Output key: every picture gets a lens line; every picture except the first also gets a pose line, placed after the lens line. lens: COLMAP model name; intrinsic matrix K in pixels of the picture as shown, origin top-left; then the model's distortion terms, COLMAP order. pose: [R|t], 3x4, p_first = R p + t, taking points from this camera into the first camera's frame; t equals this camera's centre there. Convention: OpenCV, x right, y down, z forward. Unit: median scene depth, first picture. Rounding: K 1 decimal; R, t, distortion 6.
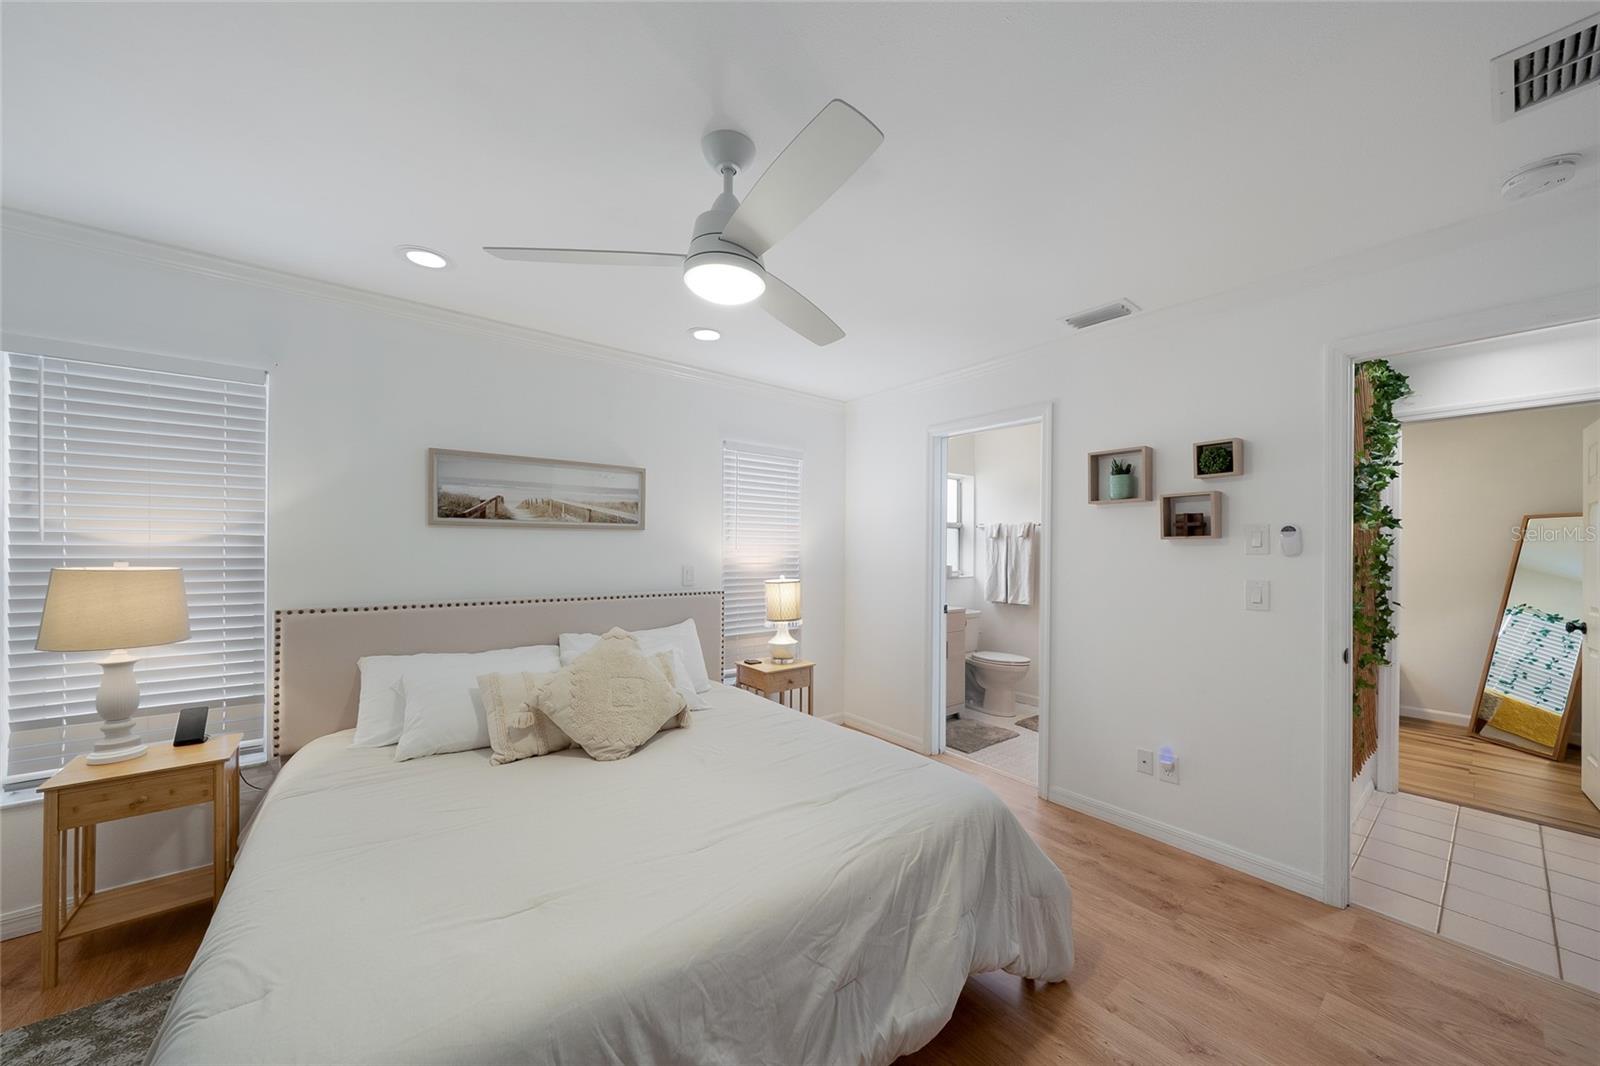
lens RADIAL K [[545.3, 0, 790.8], [0, 545.3, 549.1], [0, 0, 1]] dist [0.001008, 0.000023]
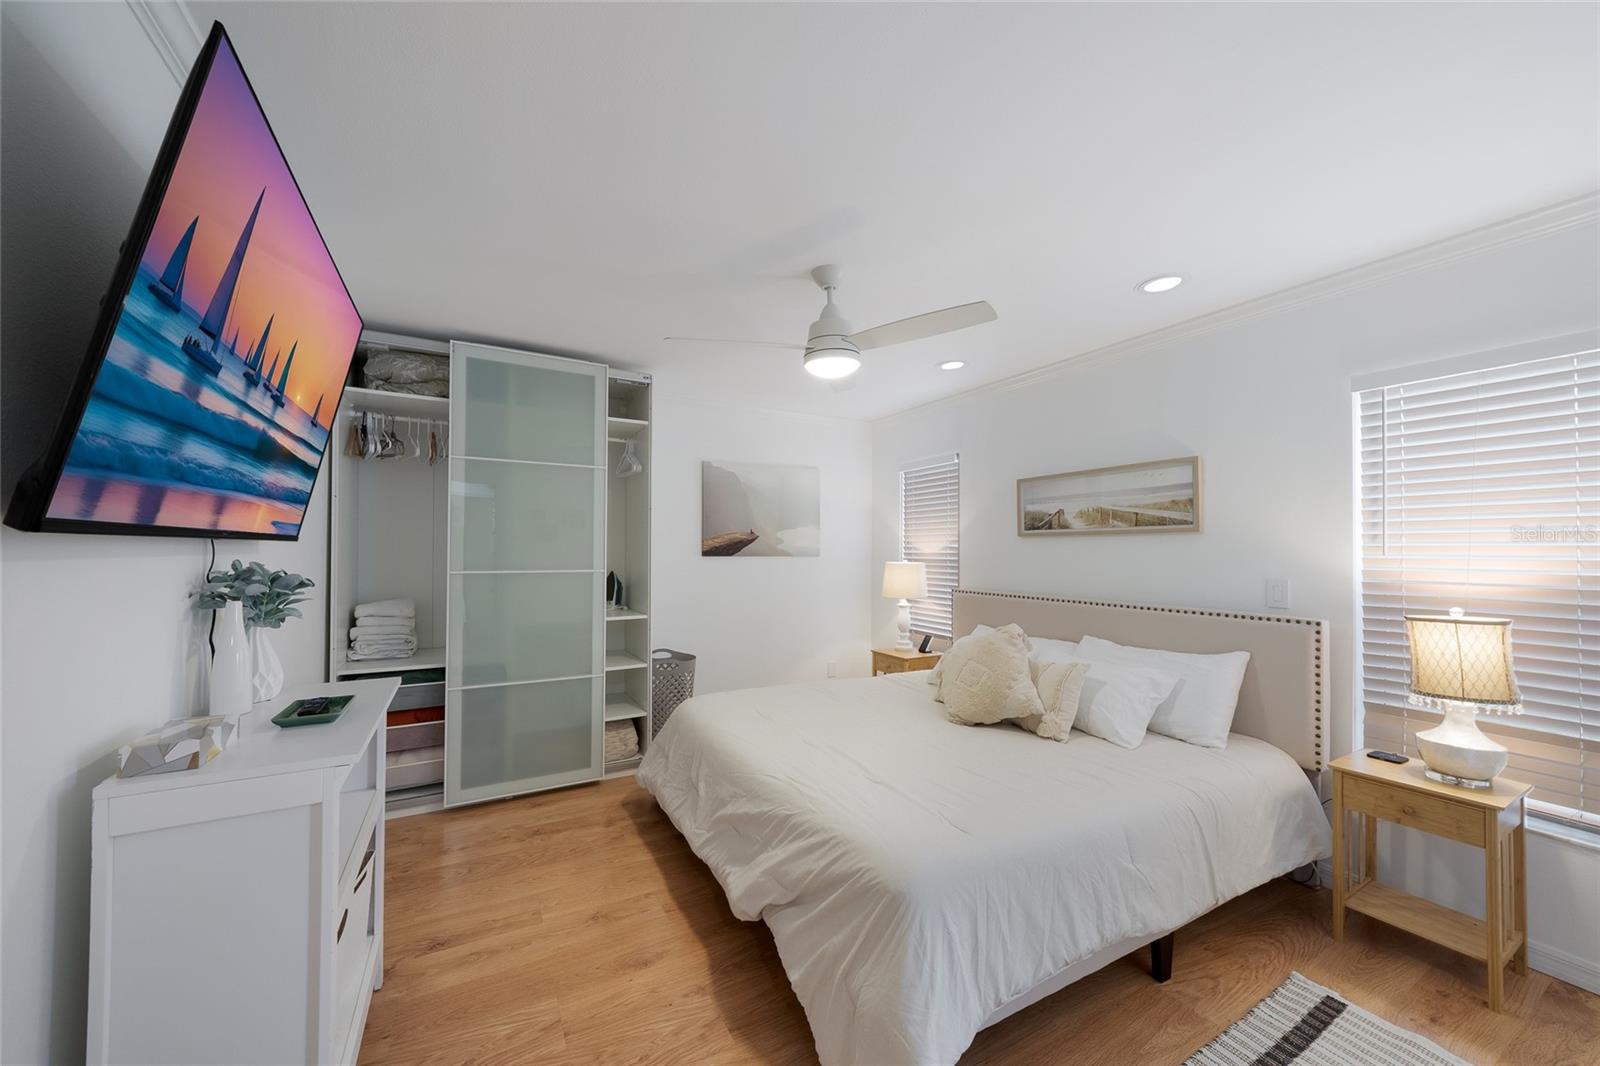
lens RADIAL K [[593.9, 0, 797.6], [0, 593.9, 543.3], [0, 0, 1]] dist [0.002109, 0.000344]
pose [[-0.126746, -0.022724, -0.991675, 0.750255], [-0.007095, 0.999733, -0.022002, 0.006525], [0.991910, 0.004247, -0.126873, 0.580637]]
